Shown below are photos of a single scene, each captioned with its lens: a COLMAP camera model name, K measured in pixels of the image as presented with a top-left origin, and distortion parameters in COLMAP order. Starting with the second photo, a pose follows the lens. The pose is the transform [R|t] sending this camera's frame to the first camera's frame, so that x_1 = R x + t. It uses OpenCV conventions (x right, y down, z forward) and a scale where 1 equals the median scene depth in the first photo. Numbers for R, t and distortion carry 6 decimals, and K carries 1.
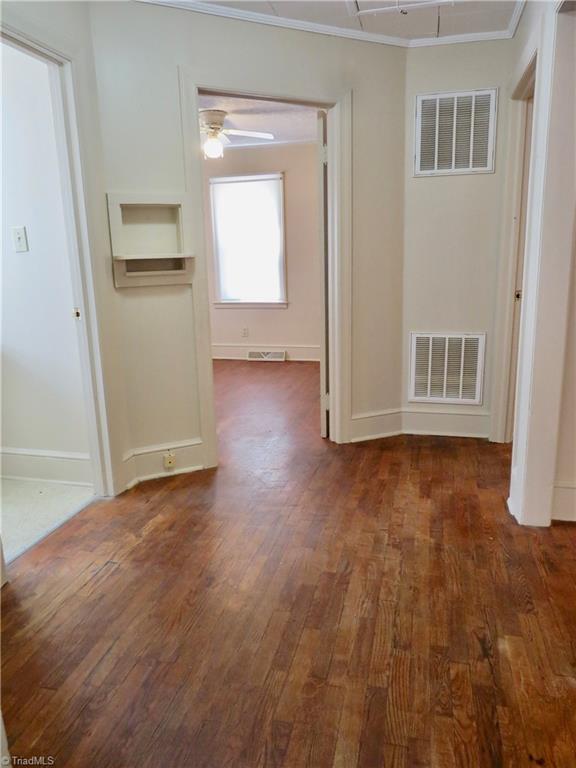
lens RADIAL K [[550.3, 0, 288.0], [0, 550.3, 384.0], [0, 0, 1]] dist [-0.009946, 0.000264]
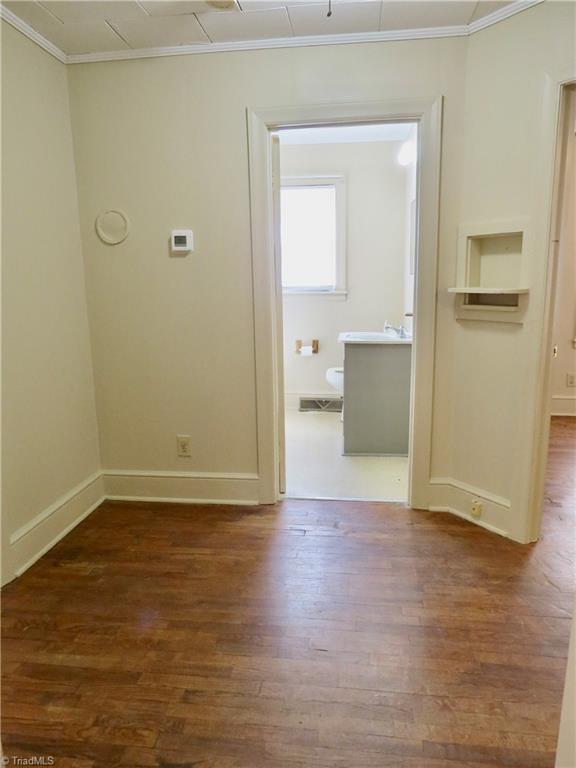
lens RADIAL K [[548.2, 0, 286.1], [0, 548.2, 384.4], [0, 0, 1]] dist [-0.021831, 0.001337]
pose [[0.117456, 0.220537, -0.968281, 0.783096], [-0.209375, 0.958612, 0.192937, -0.224960], [0.970756, 0.180072, 0.158770, 0.664468]]
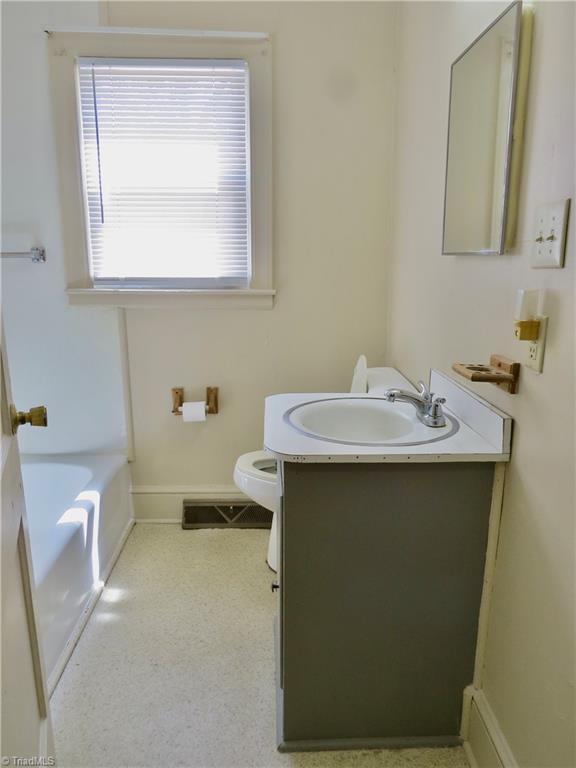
lens RADIAL K [[546.5, 0, 261.0], [0, 546.5, 383.3], [0, 0, 1]] dist [-0.001437, 0.004038]
pose [[0.231395, 0.248721, -0.940529, -0.323035], [-0.220065, 0.955090, 0.198429, -0.240590], [0.947643, 0.161062, 0.275738, 0.885347]]
